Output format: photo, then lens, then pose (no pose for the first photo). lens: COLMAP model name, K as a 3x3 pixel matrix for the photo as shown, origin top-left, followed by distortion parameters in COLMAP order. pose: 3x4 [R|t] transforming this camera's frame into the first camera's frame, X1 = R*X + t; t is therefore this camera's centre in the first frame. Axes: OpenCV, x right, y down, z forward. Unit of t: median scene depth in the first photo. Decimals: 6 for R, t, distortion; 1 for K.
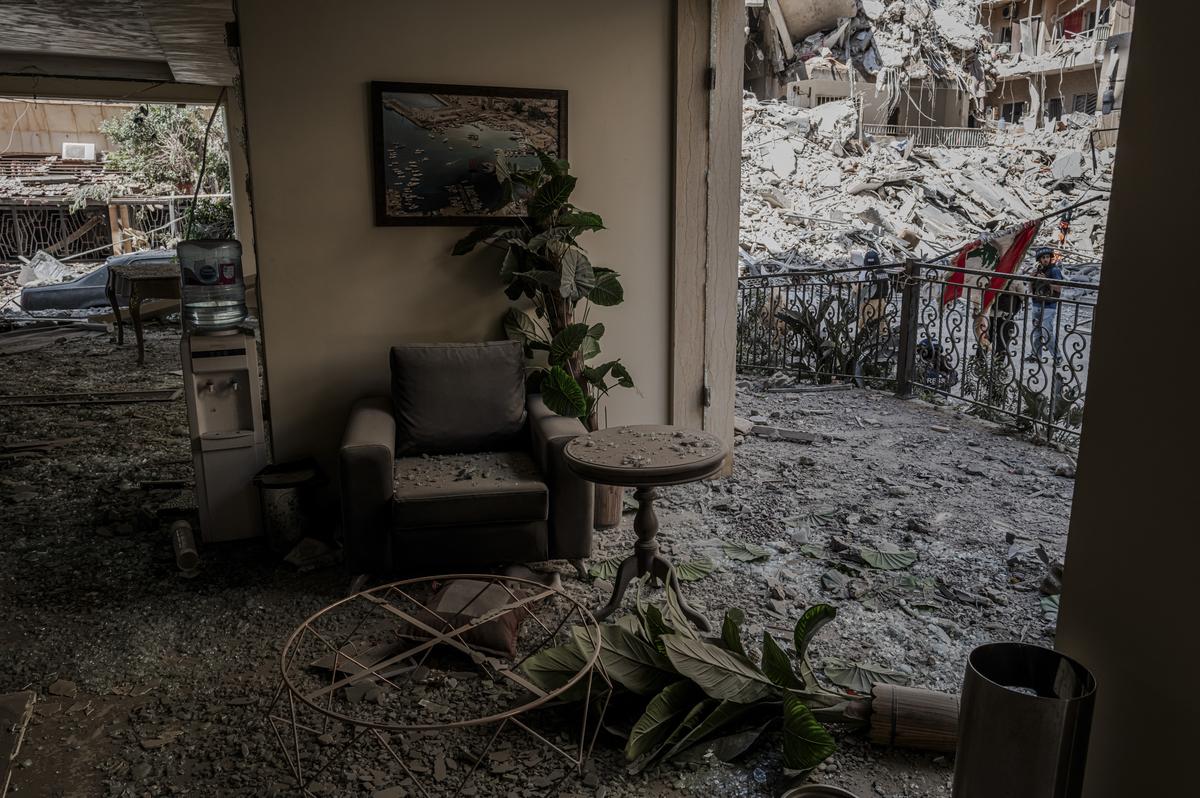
lens RADIAL K [[919.1, 0, 597.1], [0, 919.1, 390.7], [0, 0, 1]] dist [-0.041294, 0.078890]
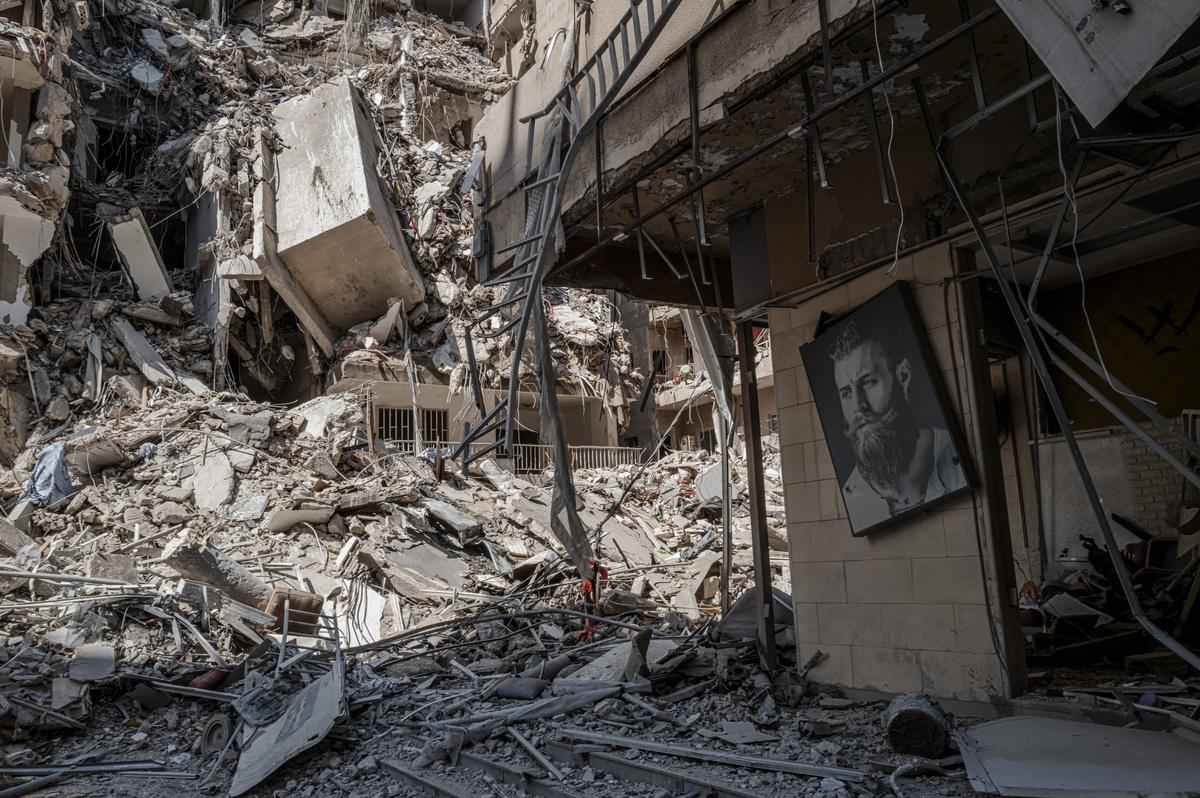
lens RADIAL K [[919.1, 0, 597.1], [0, 919.1, 390.7], [0, 0, 1]] dist [-0.041294, 0.078890]
pose [[0.985531, -0.020280, 0.168280, 0.301198], [0.086031, 0.915277, -0.393532, -0.050025], [-0.146042, 0.402315, 0.903778, 0.363031]]
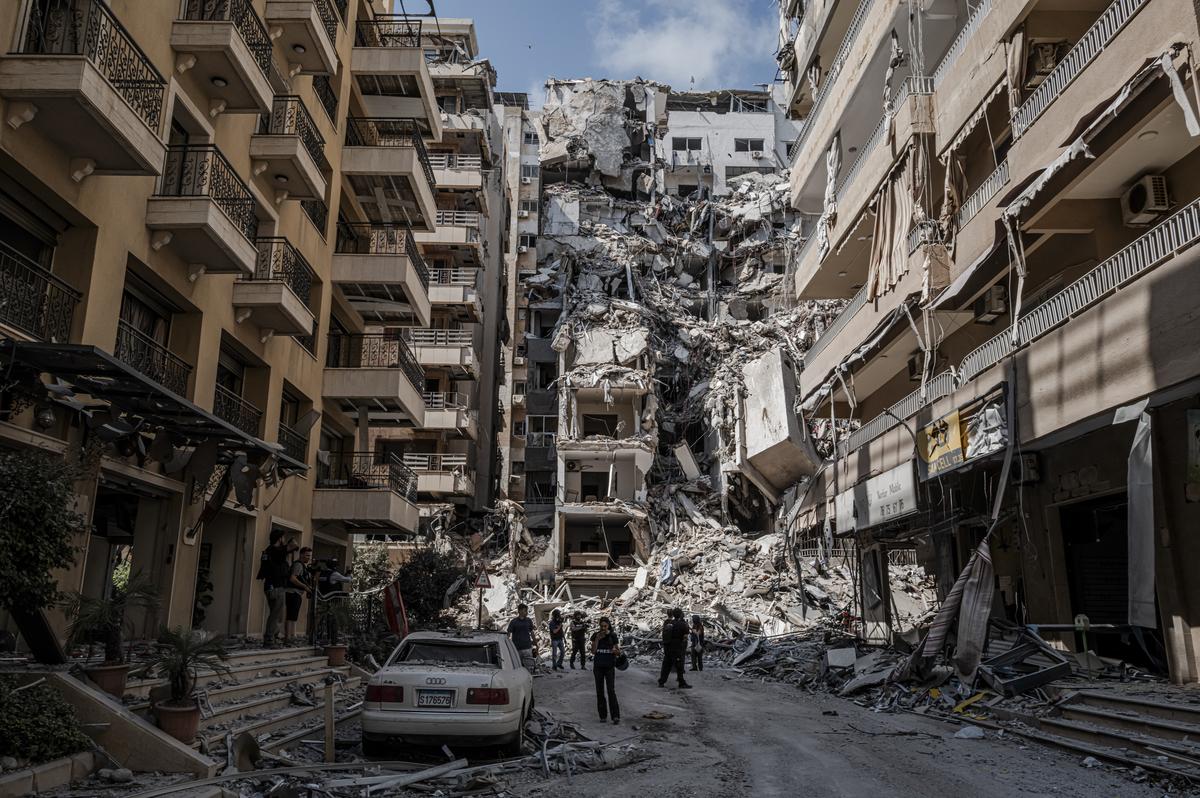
lens RADIAL K [[919.1, 0, 597.1], [0, 919.1, 390.7], [0, 0, 1]] dist [-0.041294, 0.078890]
pose [[0.933415, -0.085760, -0.348398, 0.468152], [-0.081220, 0.895305, -0.437986, 0.113251], [0.349485, 0.437120, 0.828726, -0.322812]]
